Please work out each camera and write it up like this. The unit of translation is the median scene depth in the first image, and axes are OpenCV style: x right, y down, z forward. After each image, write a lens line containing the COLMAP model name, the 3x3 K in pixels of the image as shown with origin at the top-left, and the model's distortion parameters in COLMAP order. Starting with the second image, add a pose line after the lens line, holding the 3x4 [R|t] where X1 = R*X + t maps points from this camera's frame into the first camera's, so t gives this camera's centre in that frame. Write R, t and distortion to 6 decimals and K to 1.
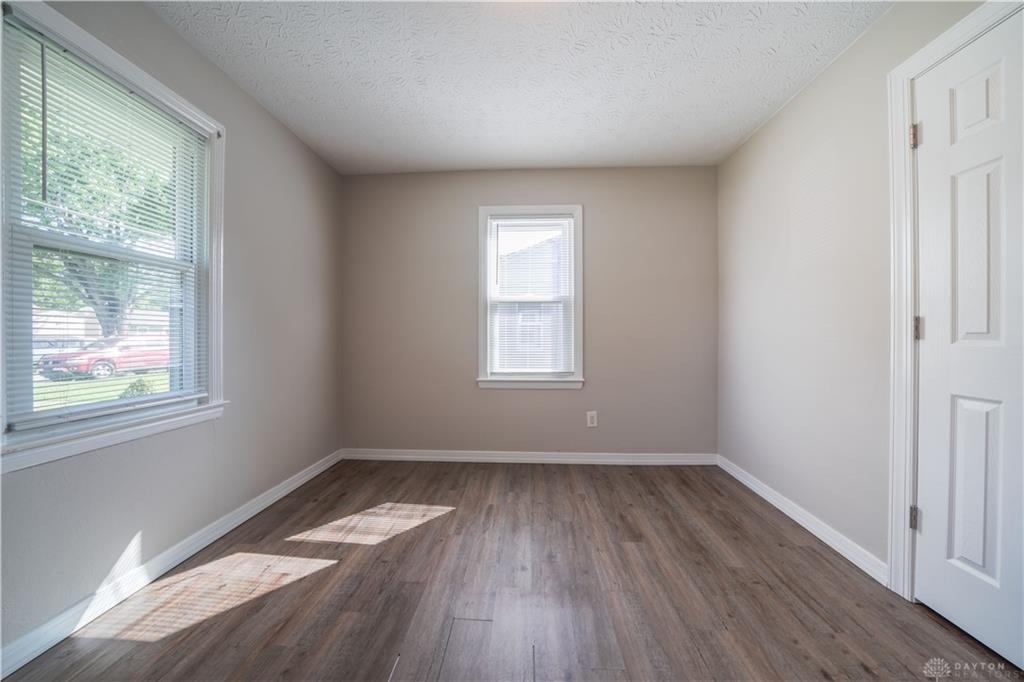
lens RADIAL K [[357.7, 0, 507.9], [0, 357.7, 336.0], [0, 0, 1]] dist [-0.024923, 0.003221]
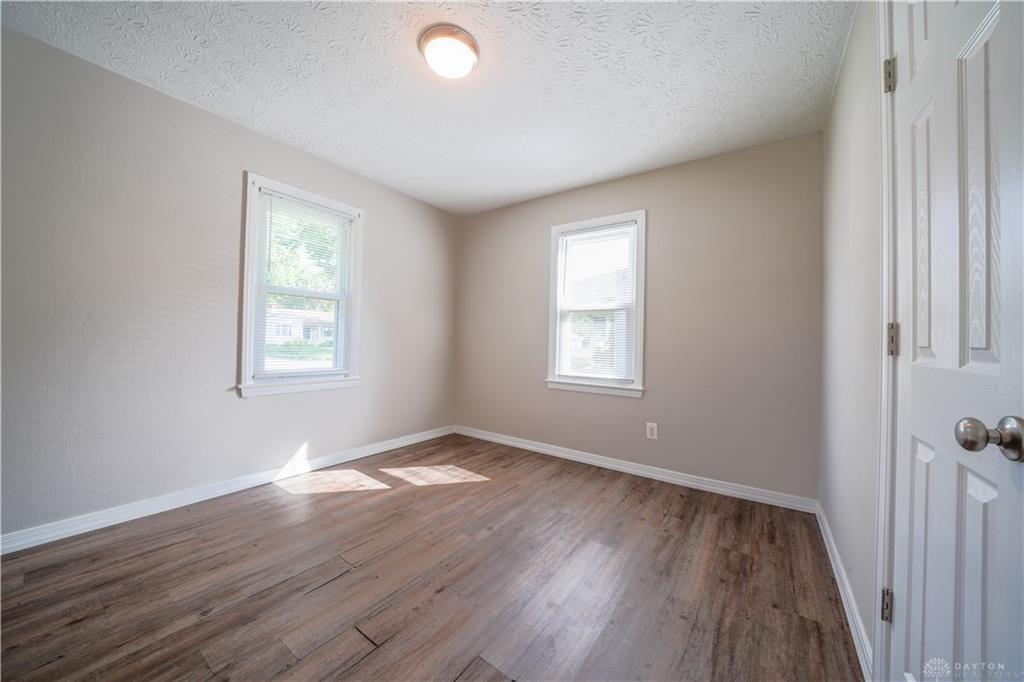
lens RADIAL K [[357.7, 0, 511.4], [0, 357.7, 332.7], [0, 0, 1]] dist [-0.024923, 0.003221]
pose [[0.845635, 0.009401, -0.533679, 0.503918], [-0.023331, 0.999540, -0.019361, -0.003015], [0.533252, 0.028824, 0.845465, -0.017718]]
